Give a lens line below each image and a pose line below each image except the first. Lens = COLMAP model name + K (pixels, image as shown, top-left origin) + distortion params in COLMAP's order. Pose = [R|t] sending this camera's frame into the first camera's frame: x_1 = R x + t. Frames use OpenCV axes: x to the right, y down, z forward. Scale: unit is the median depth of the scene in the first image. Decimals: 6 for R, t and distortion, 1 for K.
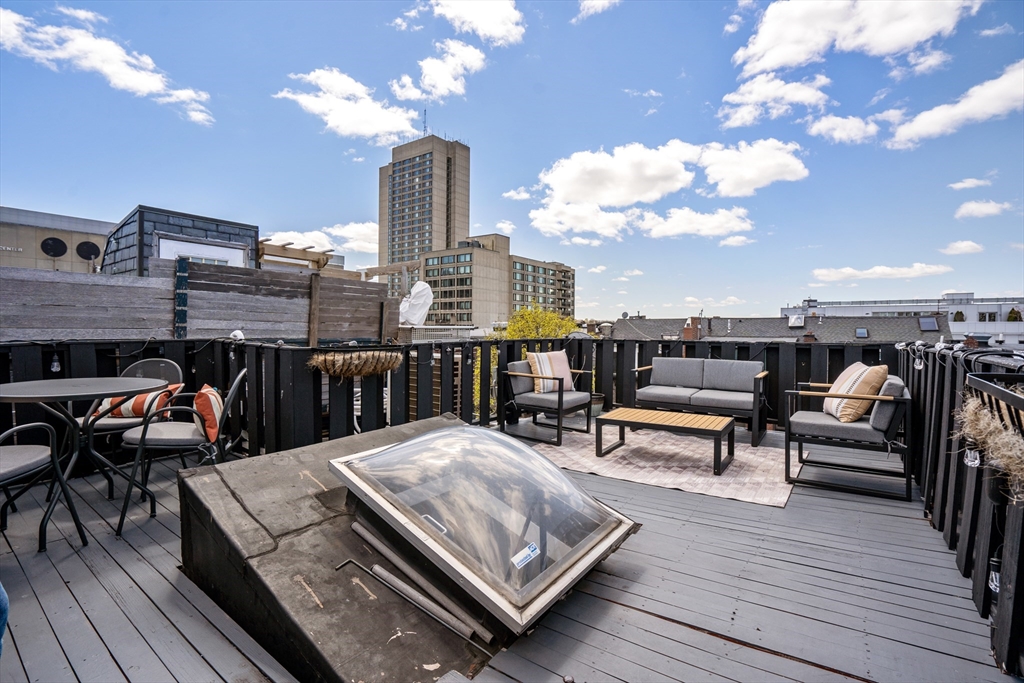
lens RADIAL K [[487.0, 0, 509.7], [0, 487.0, 331.9], [0, 0, 1]] dist [-0.046306, 0.017494]
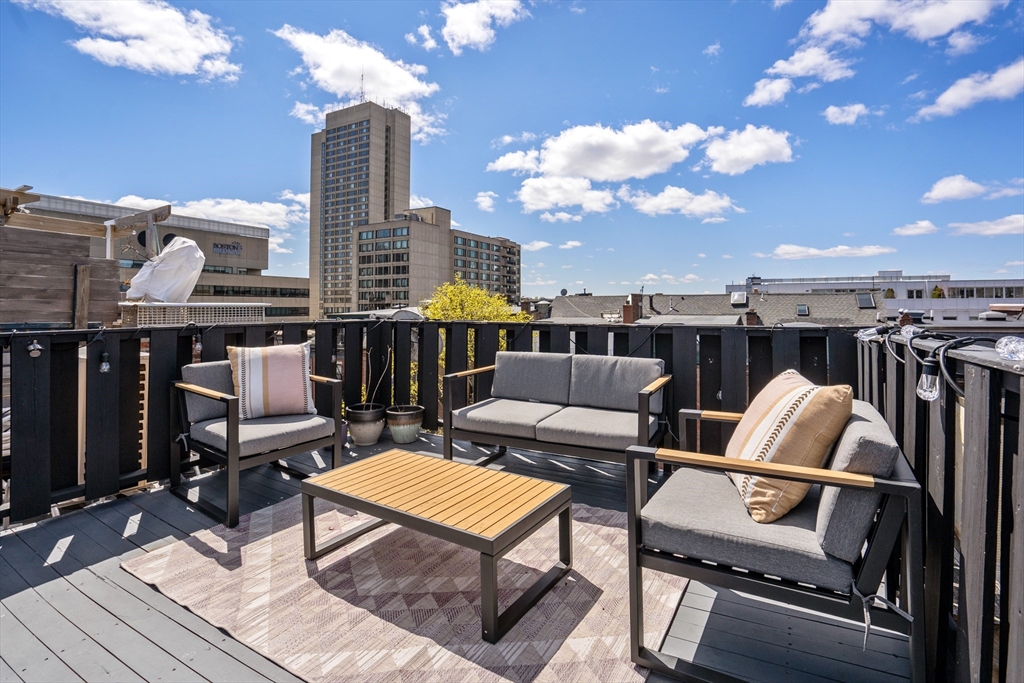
lens RADIAL K [[487.0, 0, 525.5], [0, 487.0, 297.3], [0, 0, 1]] dist [-0.046306, 0.017494]
pose [[0.993693, -0.001919, 0.112122, 0.216064], [0.005014, 0.999614, -0.027322, -0.000003], [-0.112027, 0.027712, 0.993319, 0.288460]]
